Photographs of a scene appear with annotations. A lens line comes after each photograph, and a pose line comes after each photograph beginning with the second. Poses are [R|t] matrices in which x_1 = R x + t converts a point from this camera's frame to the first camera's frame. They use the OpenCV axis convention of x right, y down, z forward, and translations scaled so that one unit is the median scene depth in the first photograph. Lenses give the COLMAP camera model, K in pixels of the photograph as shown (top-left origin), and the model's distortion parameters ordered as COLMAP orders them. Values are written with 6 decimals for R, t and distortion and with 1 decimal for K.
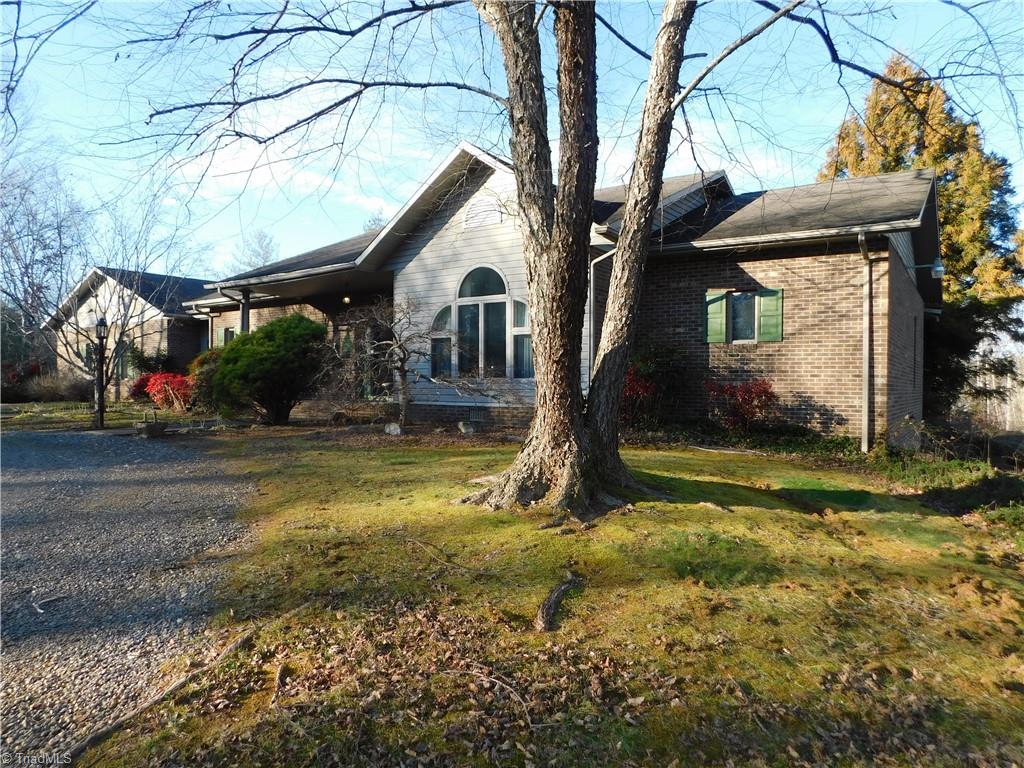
lens RADIAL K [[678.9, 0, 512.6], [0, 678.9, 381.9], [0, 0, 1]] dist [-0.055276, 0.046112]
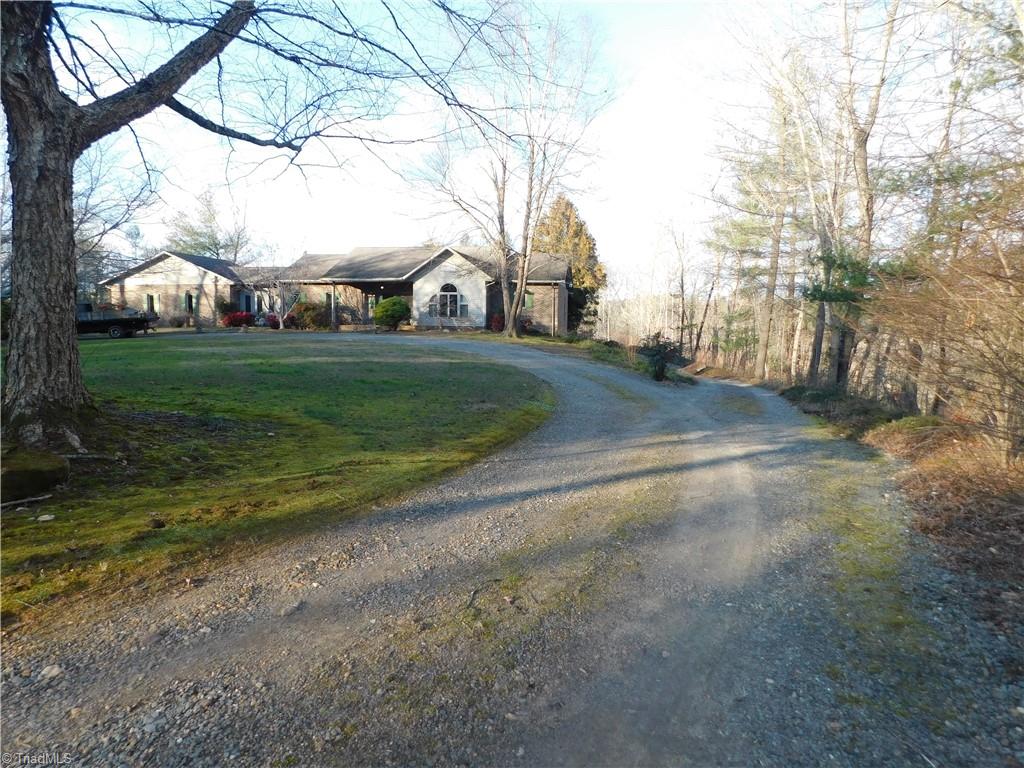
lens RADIAL K [[678.9, 0, 512.6], [0, 678.9, 381.9], [0, 0, 1]] dist [-0.055276, 0.046112]
pose [[0.896766, -0.036568, 0.440991, -0.858072], [-0.007406, 0.995200, 0.097584, -0.012278], [-0.442443, -0.090776, 0.892191, -1.465438]]
